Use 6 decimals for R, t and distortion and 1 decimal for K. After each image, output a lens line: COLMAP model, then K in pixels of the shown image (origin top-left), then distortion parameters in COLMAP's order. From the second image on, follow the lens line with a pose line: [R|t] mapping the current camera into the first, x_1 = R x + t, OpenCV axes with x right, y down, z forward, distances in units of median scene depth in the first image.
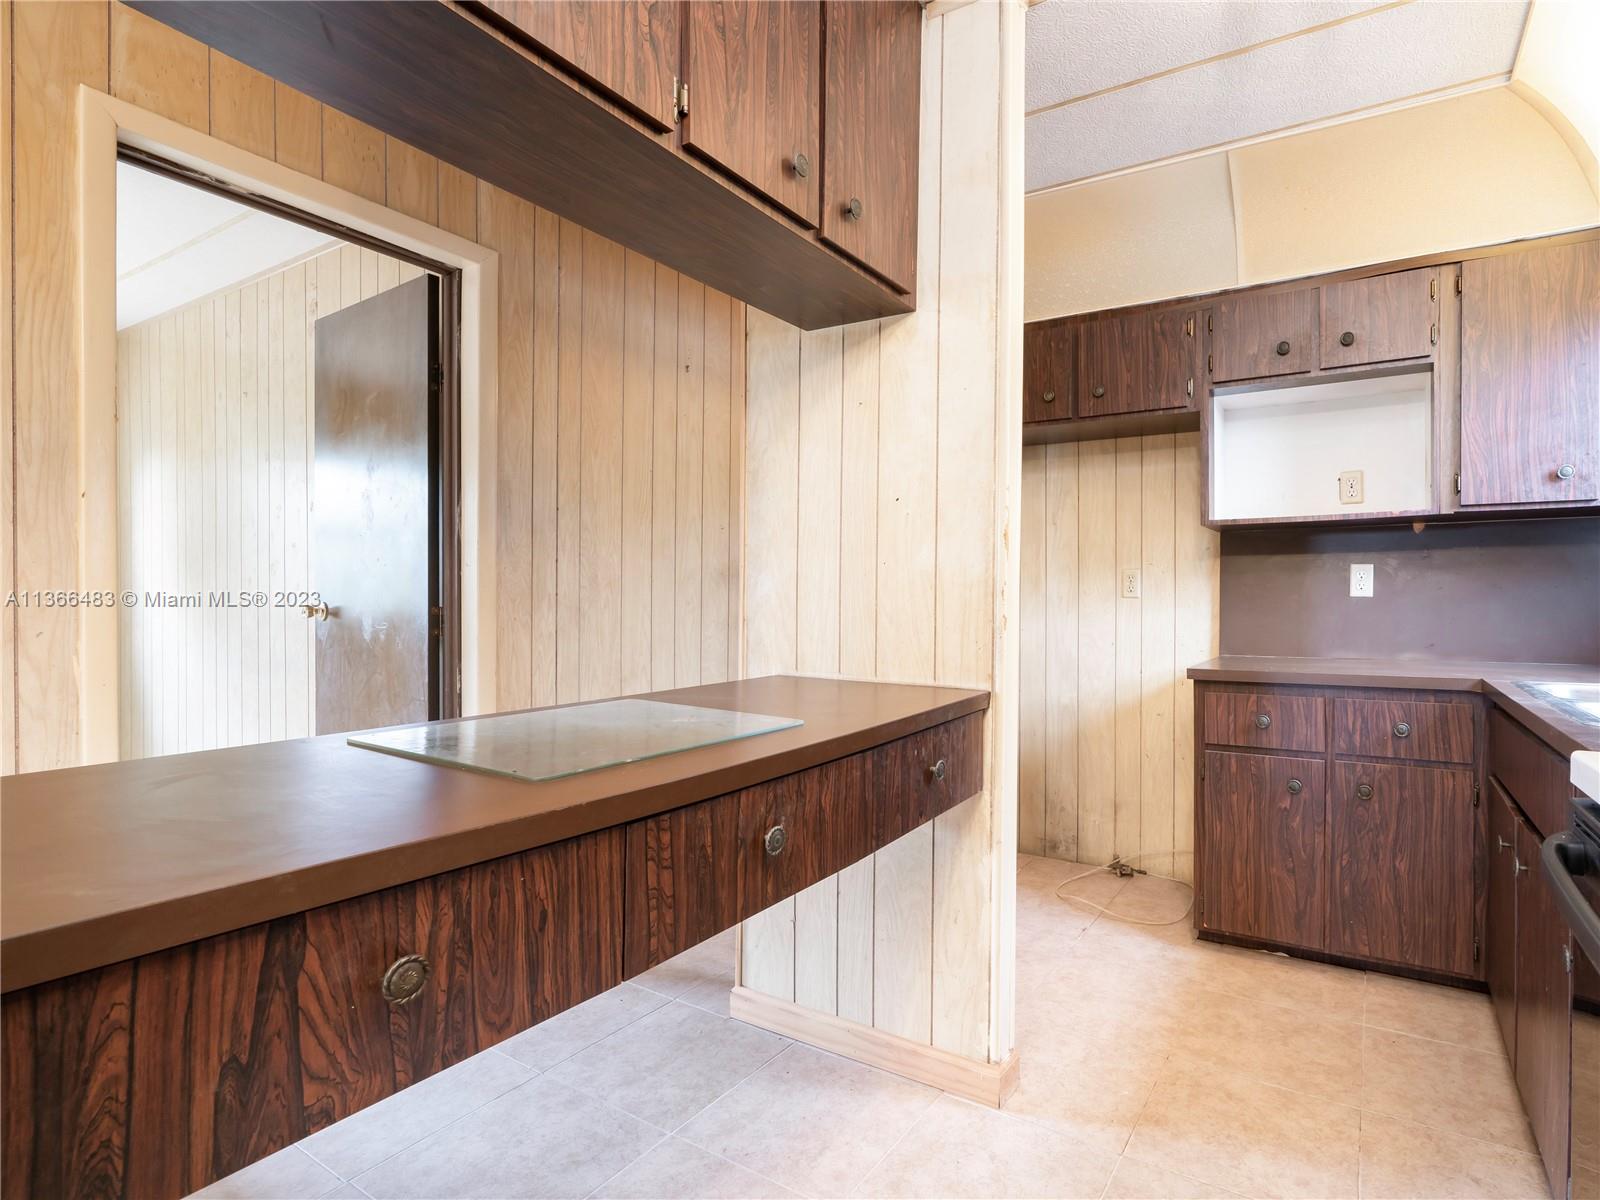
lens RADIAL K [[821.0, 0, 899.4], [0, 821.0, 595.7], [0, 0, 1]] dist [-0.003019, 0.000357]
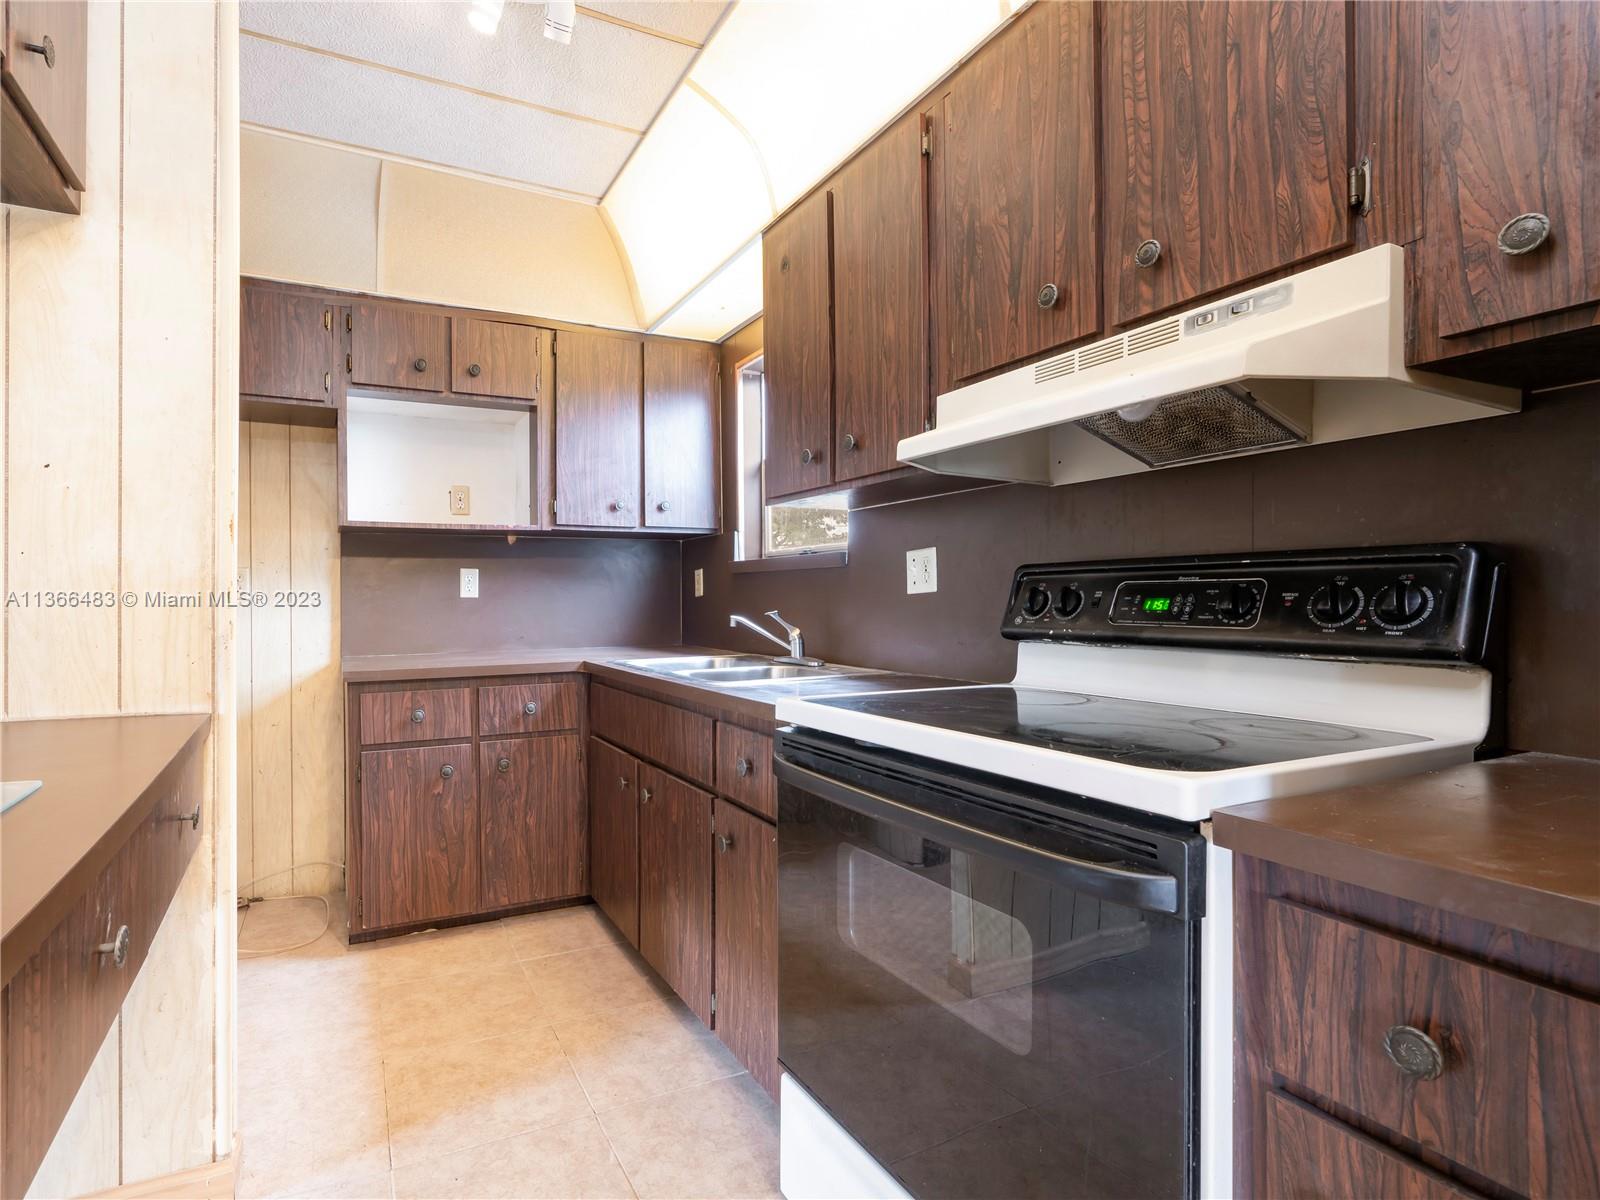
lens RADIAL K [[811.4, 0, 715.4], [0, 811.4, 600.1], [0, 0, 1]] dist [-0.007530, 0.000560]
pose [[0.579886, -0.004891, 0.814683, -0.192151], [0.001304, 0.999986, 0.005075, -0.000922], [-0.814697, -0.001880, 0.579884, 0.085924]]
